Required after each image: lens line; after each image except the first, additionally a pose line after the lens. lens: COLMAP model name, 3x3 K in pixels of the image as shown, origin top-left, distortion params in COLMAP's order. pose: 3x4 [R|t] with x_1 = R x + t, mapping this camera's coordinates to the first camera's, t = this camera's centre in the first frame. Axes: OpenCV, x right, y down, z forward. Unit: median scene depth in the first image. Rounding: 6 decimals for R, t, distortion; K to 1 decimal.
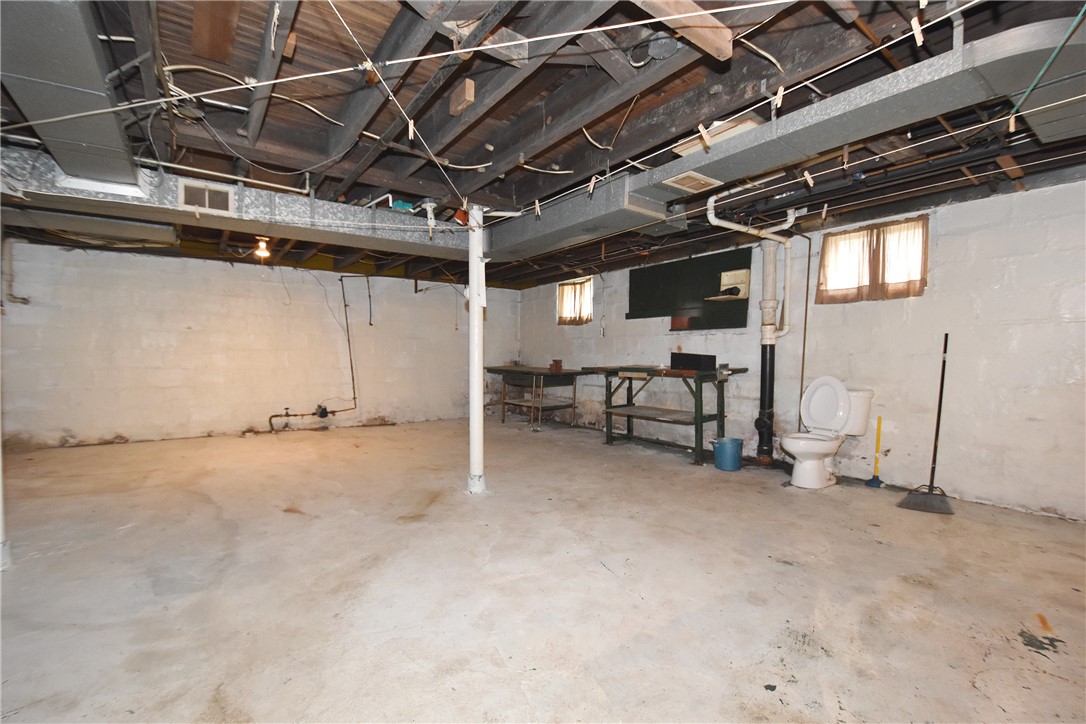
lens RADIAL K [[475.7, 0, 537.7], [0, 475.7, 366.5], [0, 0, 1]] dist [0.002703, 0.000095]
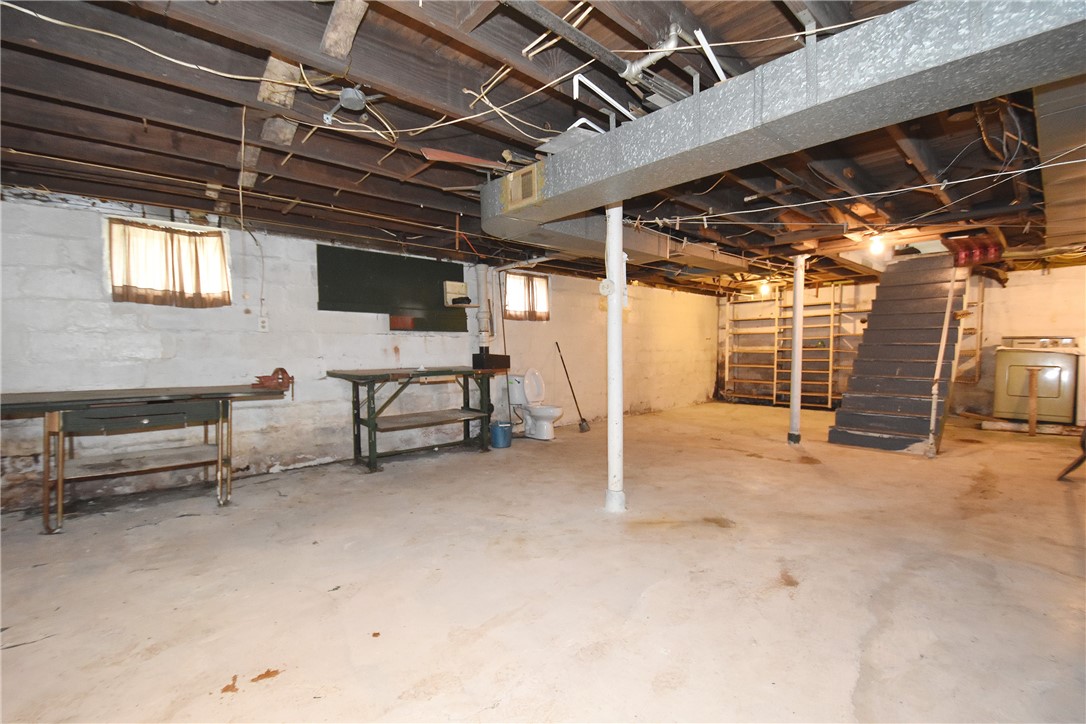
lens RADIAL K [[470.8, 0, 545.7], [0, 470.8, 378.8], [0, 0, 1]] dist [-0.002512, -0.000400]
pose [[-0.119834, -0.064873, 0.990672, -0.796550], [0.031031, 0.997131, 0.069049, -0.042287], [-0.992309, 0.039016, -0.117477, 0.987174]]
